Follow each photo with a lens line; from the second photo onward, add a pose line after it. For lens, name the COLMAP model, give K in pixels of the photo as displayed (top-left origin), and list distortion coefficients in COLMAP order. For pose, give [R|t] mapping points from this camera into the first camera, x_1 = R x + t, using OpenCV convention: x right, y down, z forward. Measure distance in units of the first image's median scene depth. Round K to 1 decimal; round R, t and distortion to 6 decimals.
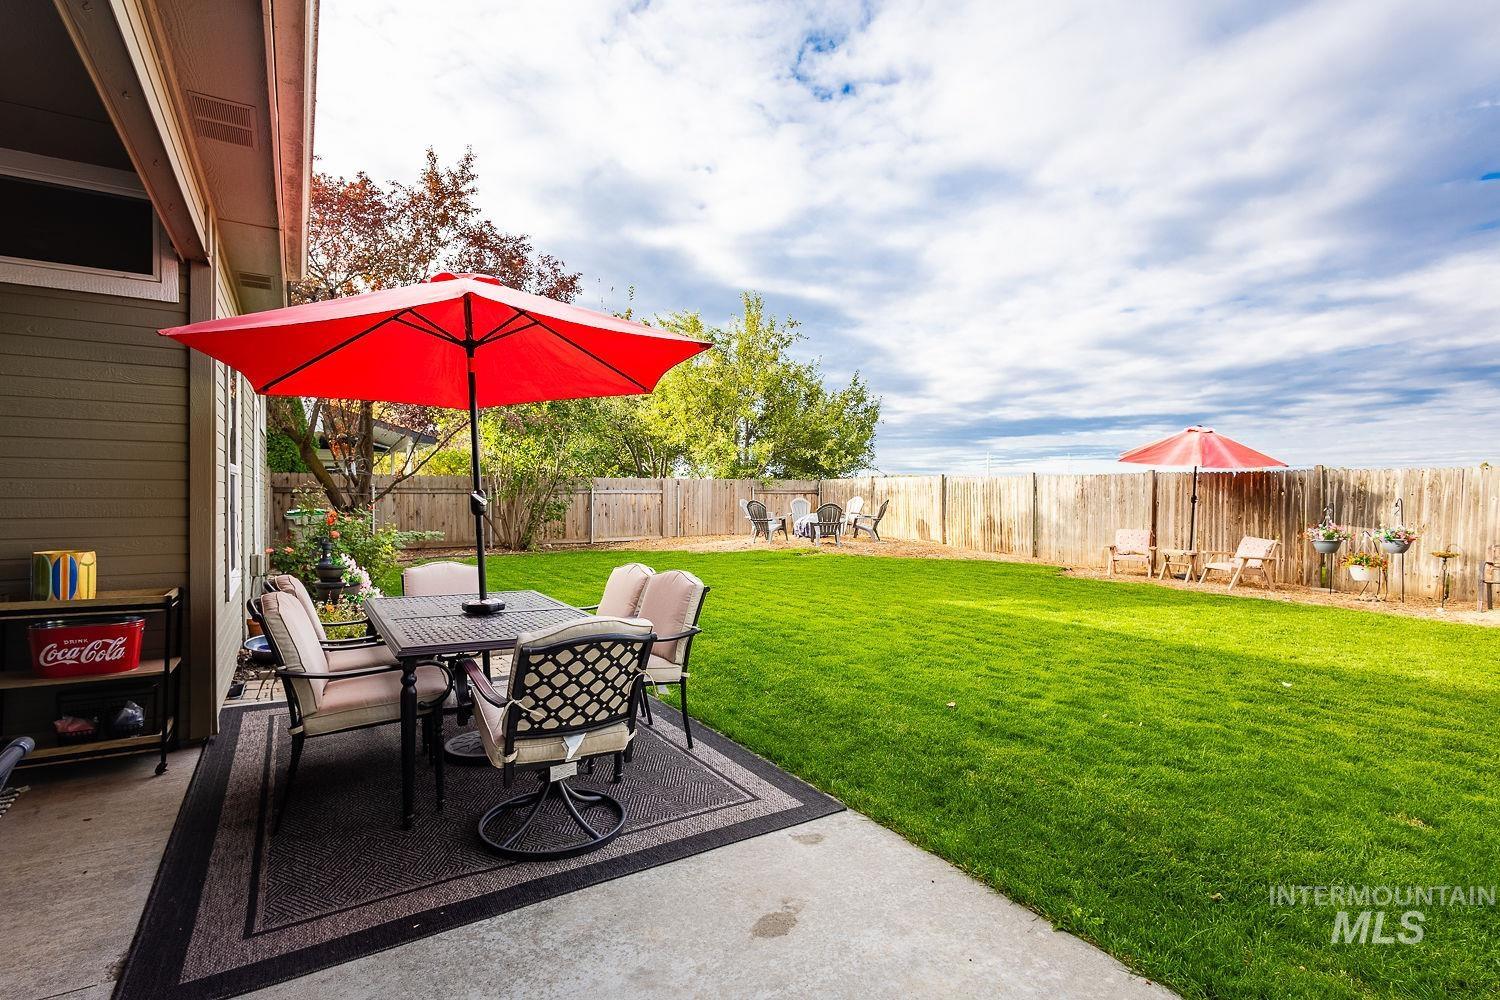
lens RADIAL K [[706.0, 0, 739.3], [0, 706.0, 500.6], [0, 0, 1]] dist [0.013613, -0.006005]
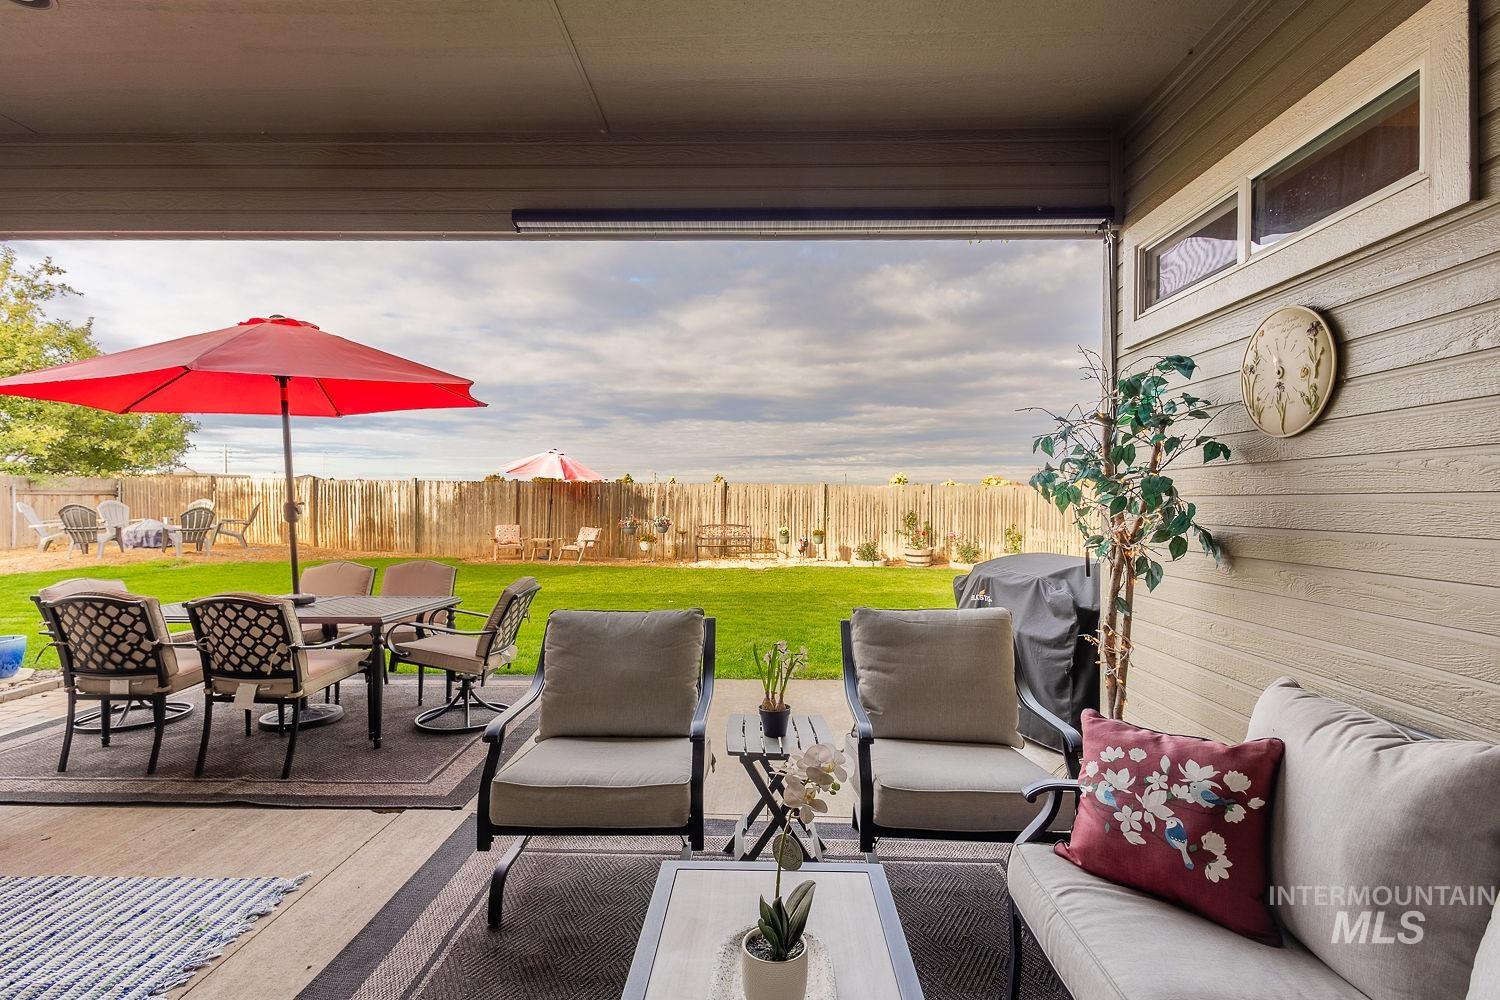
lens RADIAL K [[716.6, 0, 750.0], [0, 716.6, 500.0], [0, 0, 1]] dist [0.017002, -0.000832]
pose [[0.549518, -0.002691, 0.835477, -0.834875], [0.002559, 0.999996, 0.001538, -0.015325], [-0.835478, 0.001293, 0.549523, -0.258836]]
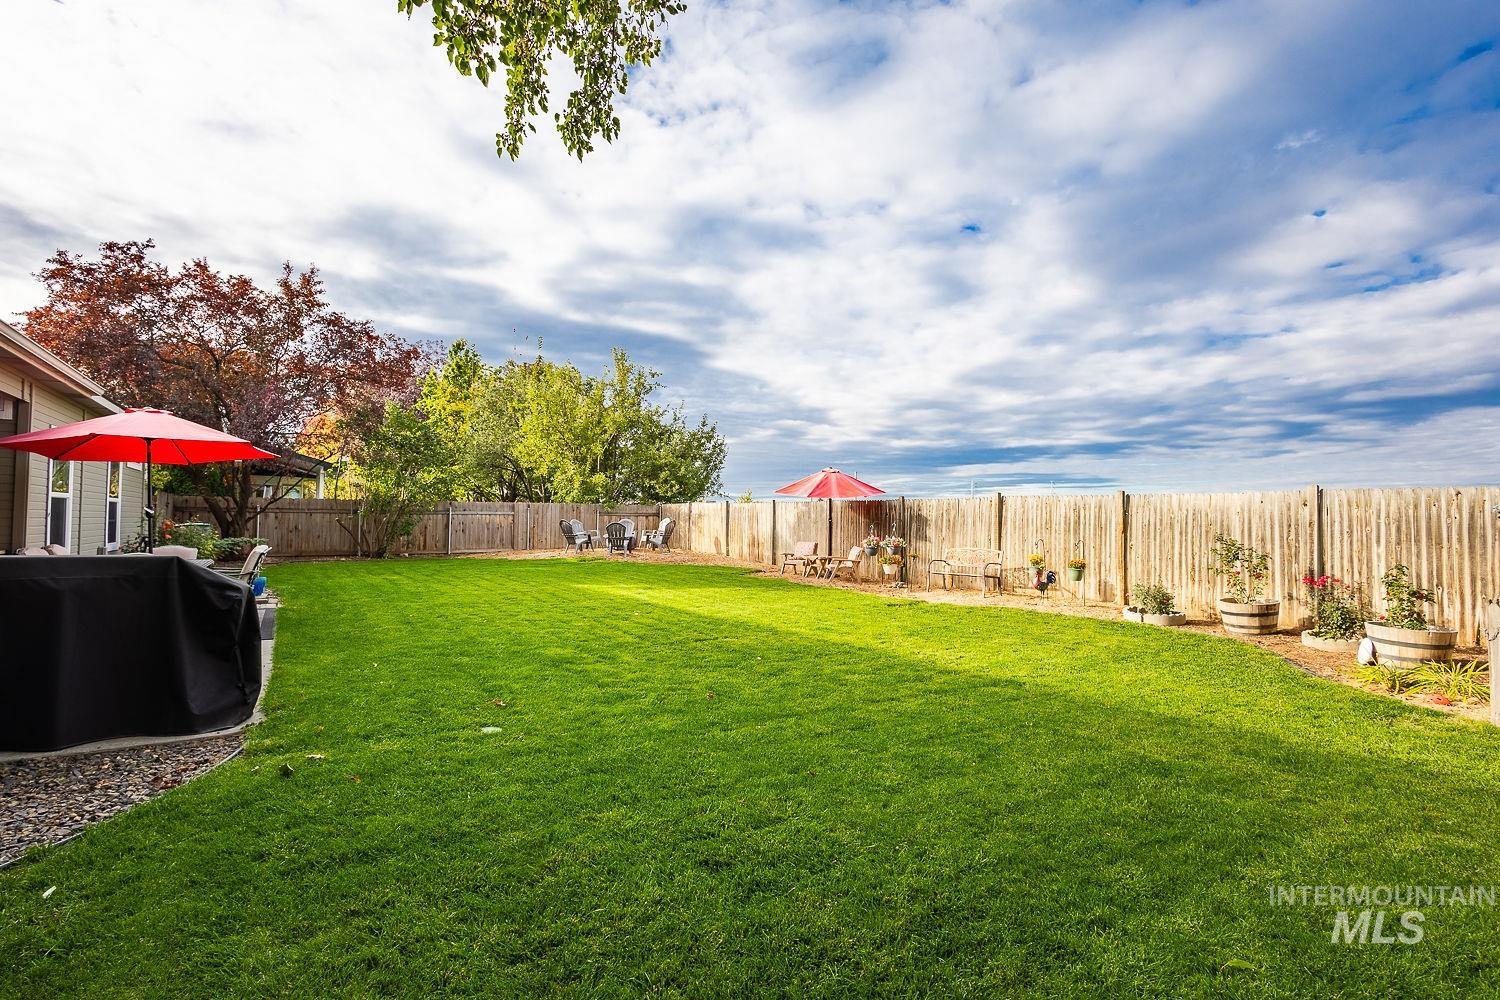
lens RADIAL K [[716.6, 0, 750.0], [0, 716.6, 500.0], [0, 0, 1]] dist [0.017002, -0.000832]
pose [[0.999974, 0.007124, -0.001166, 1.262149], [-0.007162, 0.999296, -0.036819, 0.031582], [0.000902, 0.036826, 0.999321, -1.048113]]
